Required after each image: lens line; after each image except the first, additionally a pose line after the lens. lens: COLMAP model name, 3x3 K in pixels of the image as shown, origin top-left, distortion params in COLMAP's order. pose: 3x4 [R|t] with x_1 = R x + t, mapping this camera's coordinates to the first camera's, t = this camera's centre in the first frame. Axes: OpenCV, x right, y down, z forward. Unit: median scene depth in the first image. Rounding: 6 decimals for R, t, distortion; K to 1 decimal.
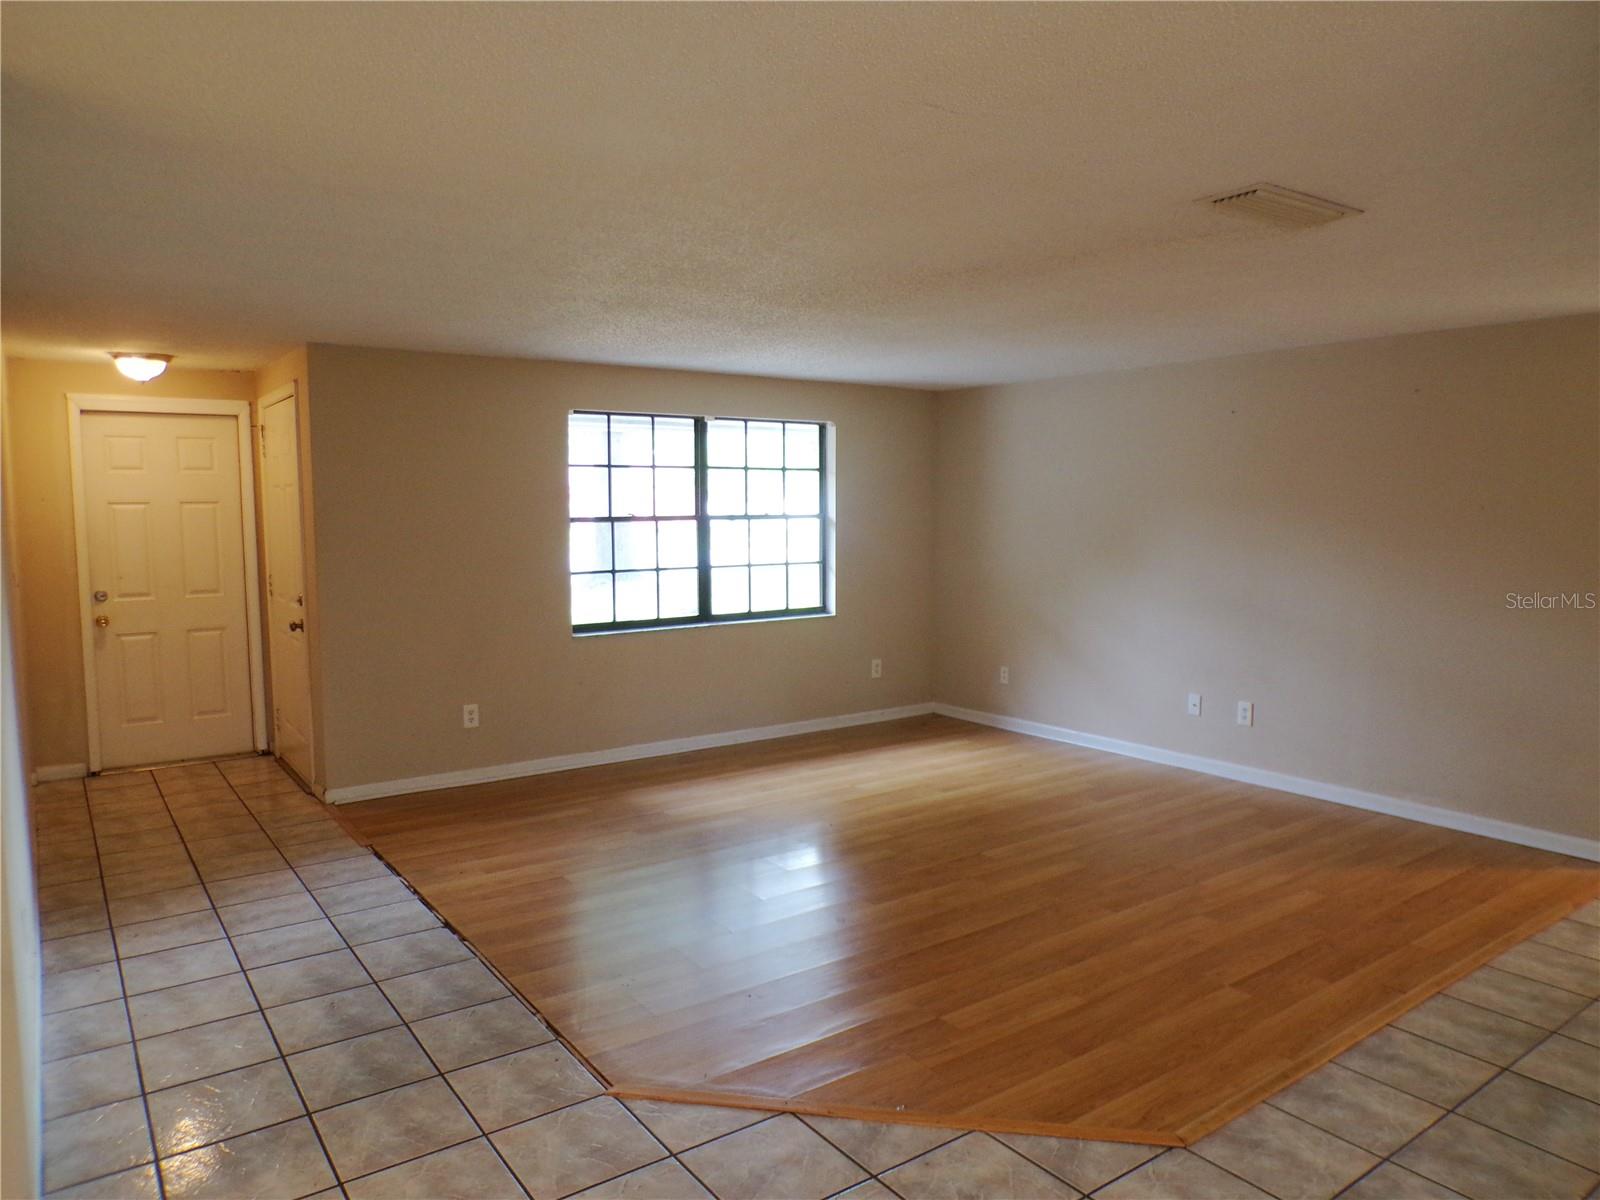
lens RADIAL K [[1084.4, 0, 800.0], [0, 1084.4, 600.0], [0, 0, 1]] dist [-0.022801, -0.001287]
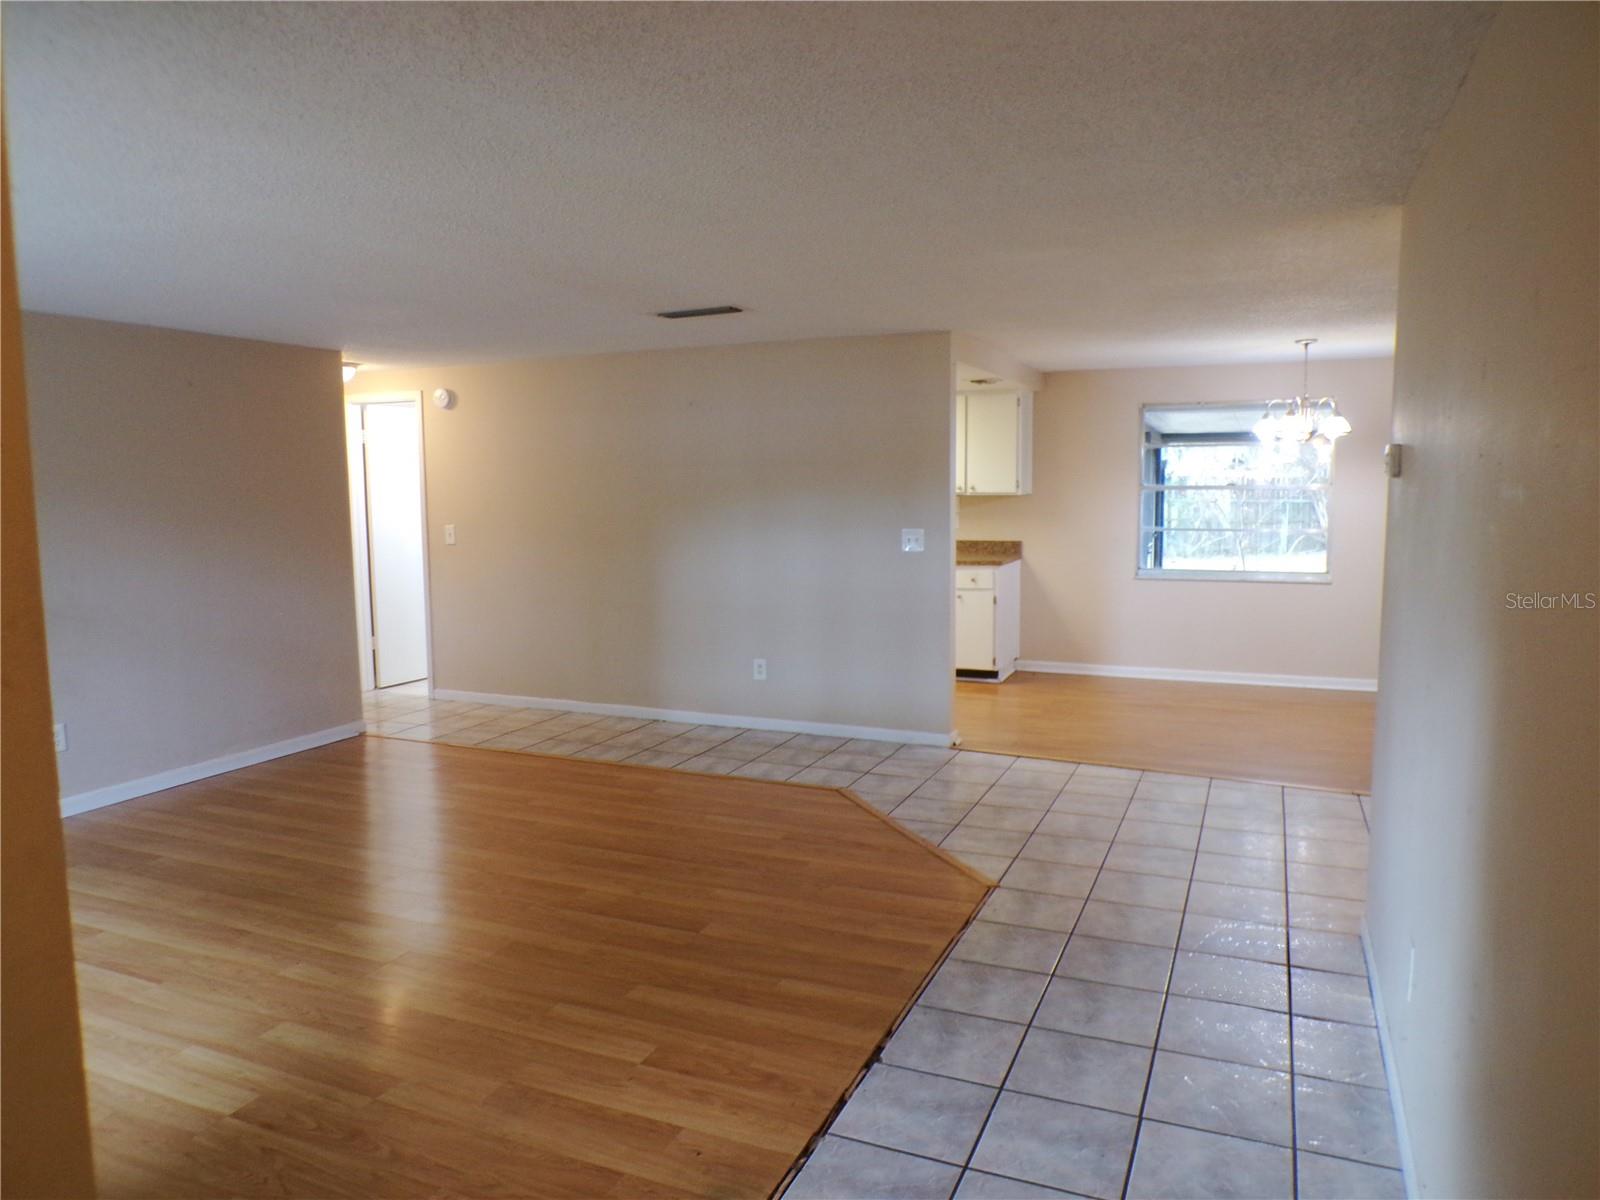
lens RADIAL K [[1084.4, 0, 800.0], [0, 1084.4, 600.0], [0, 0, 1]] dist [-0.022801, -0.001287]
pose [[-0.512152, -0.083508, 0.854826, -0.933709], [0.090647, 0.984448, 0.150480, -0.117518], [-0.854098, 0.154556, -0.496617, 1.416954]]
